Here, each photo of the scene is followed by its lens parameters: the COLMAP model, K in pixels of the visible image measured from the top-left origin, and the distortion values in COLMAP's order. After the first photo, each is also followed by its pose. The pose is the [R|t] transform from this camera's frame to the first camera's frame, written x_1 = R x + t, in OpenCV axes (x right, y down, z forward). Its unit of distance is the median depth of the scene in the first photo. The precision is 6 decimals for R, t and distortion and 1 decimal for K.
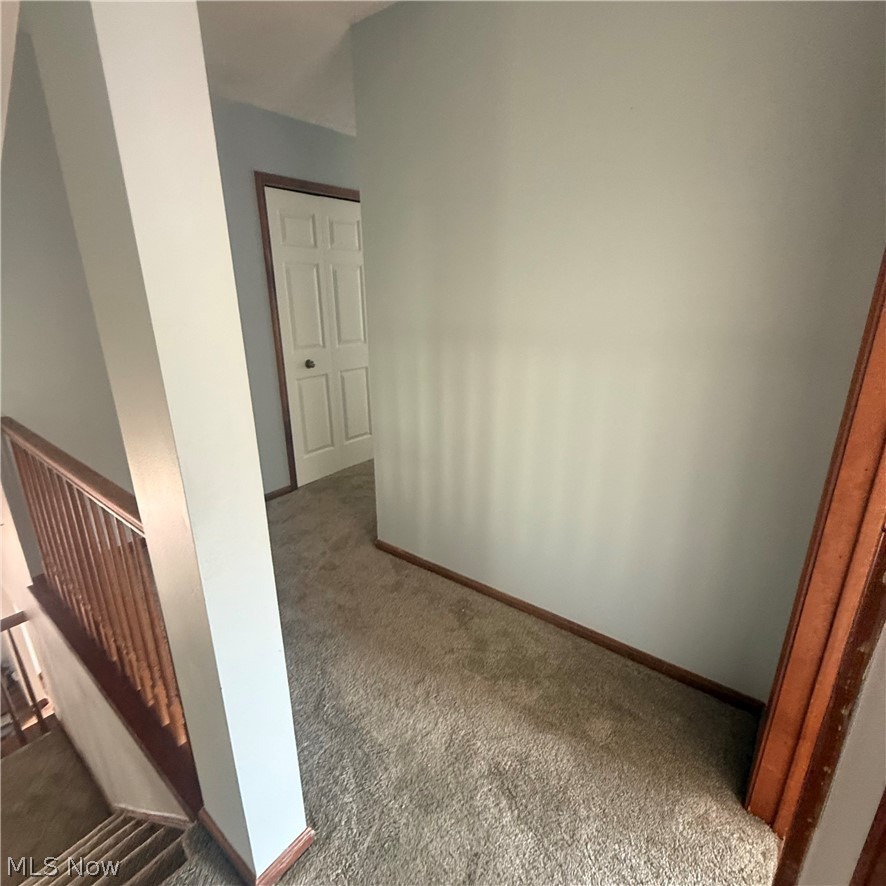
lens RADIAL K [[469.8, 0, 440.3], [0, 469.8, 445.4], [0, 0, 1]] dist [-0.001020, -0.000274]
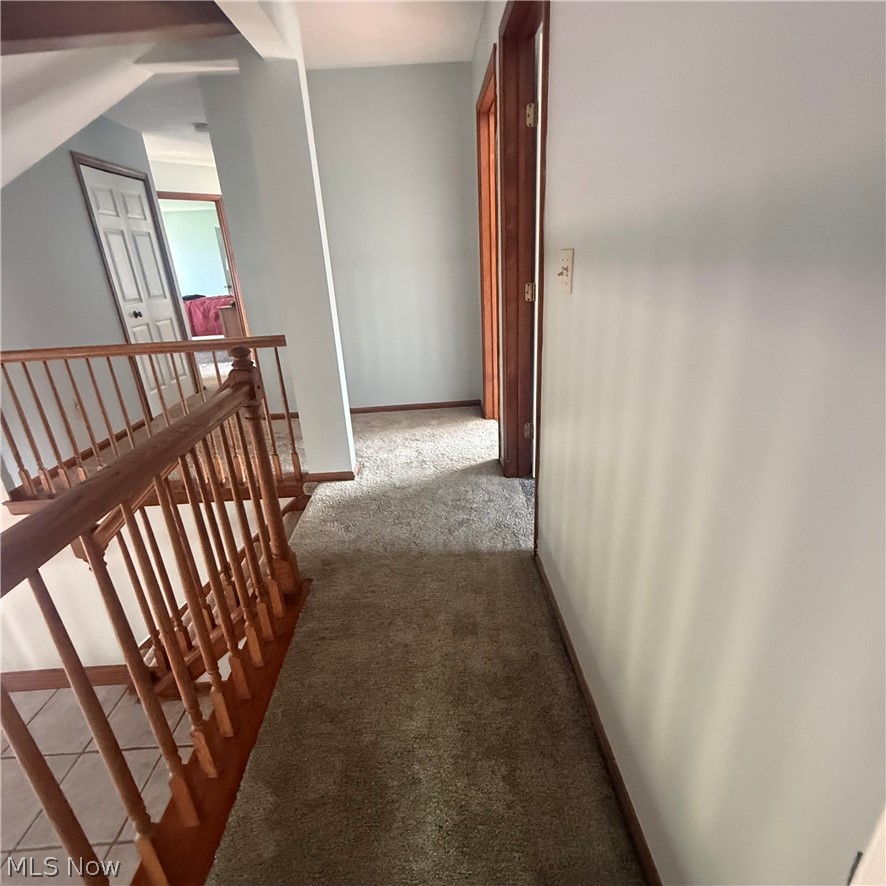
lens RADIAL K [[469.8, 0, 446.4], [0, 469.8, 442.3], [0, 0, 1]] dist [-0.001020, -0.000274]
pose [[0.758673, -0.265429, 0.594948, -0.496298], [0.248324, 0.962113, 0.112575, 0.212171], [-0.602288, 0.062332, 0.795842, -0.435551]]
